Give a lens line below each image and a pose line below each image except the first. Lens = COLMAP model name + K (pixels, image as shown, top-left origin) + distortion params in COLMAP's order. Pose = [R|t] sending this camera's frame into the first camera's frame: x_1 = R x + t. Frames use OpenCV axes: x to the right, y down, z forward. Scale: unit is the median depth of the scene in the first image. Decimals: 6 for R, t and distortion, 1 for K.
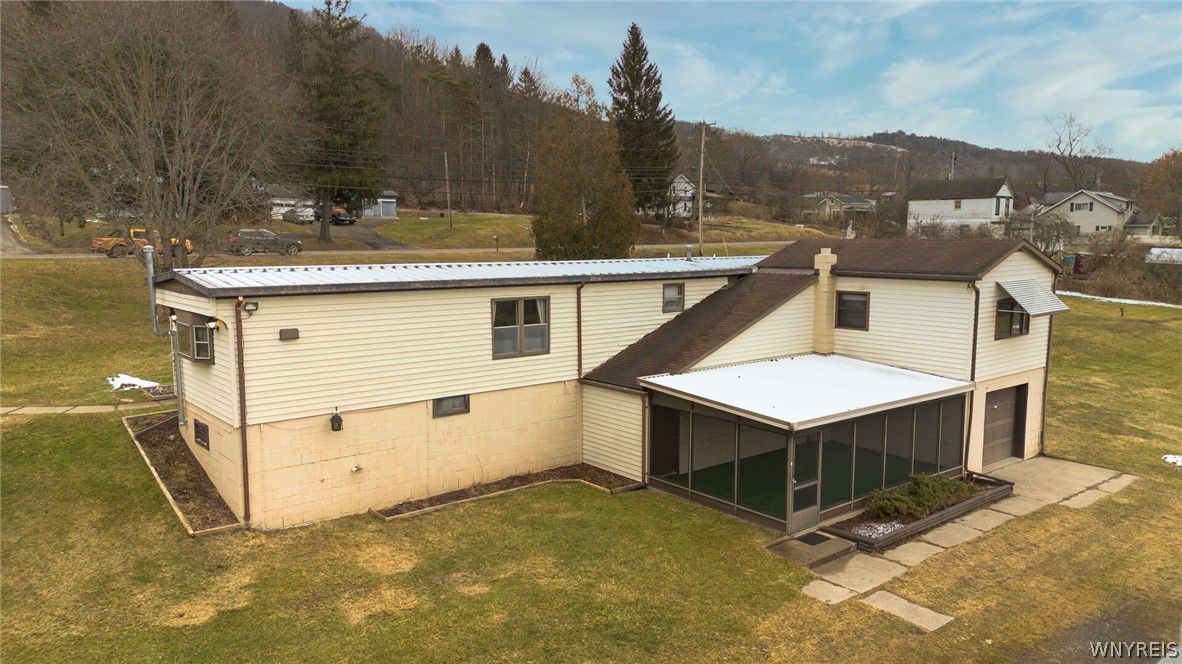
lens RADIAL K [[827.9, 0, 591.0], [0, 827.9, 332.0], [0, 0, 1]] dist [0.083447, -0.083059]
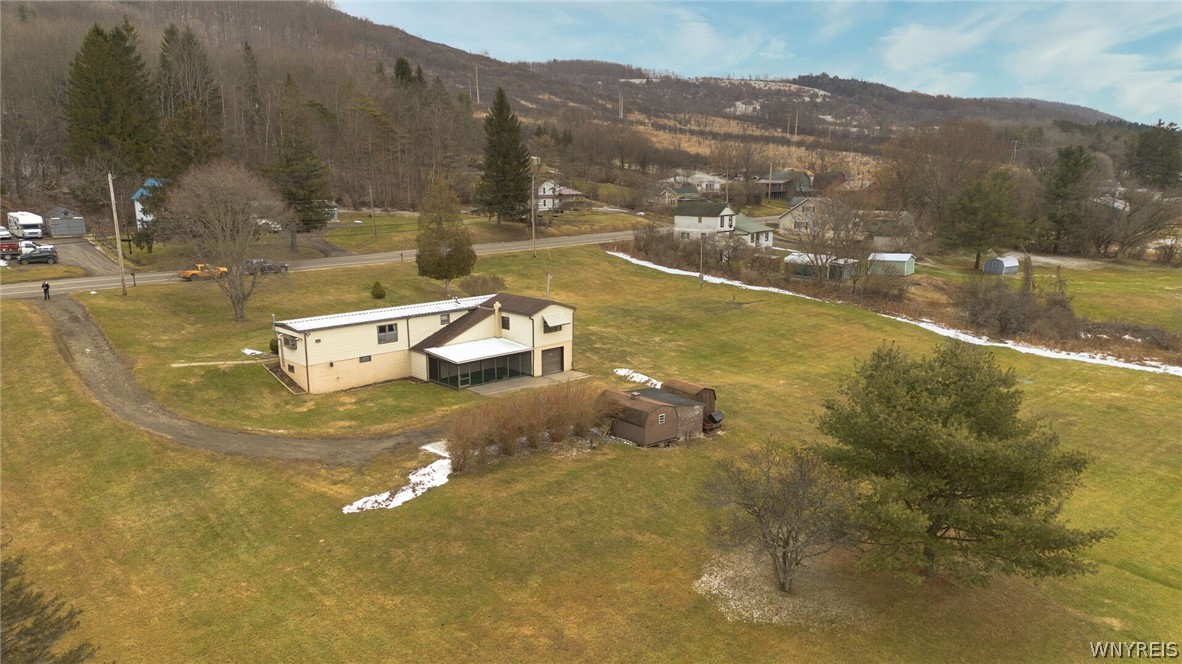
lens RADIAL K [[827.9, 0, 591.0], [0, 827.9, 332.0], [0, 0, 1]] dist [0.083447, -0.083059]
pose [[0.997622, -0.017522, 0.066660, 0.456936], [0.012429, 0.997026, 0.076063, -0.232708], [-0.067795, -0.075054, 0.994872, -2.110364]]
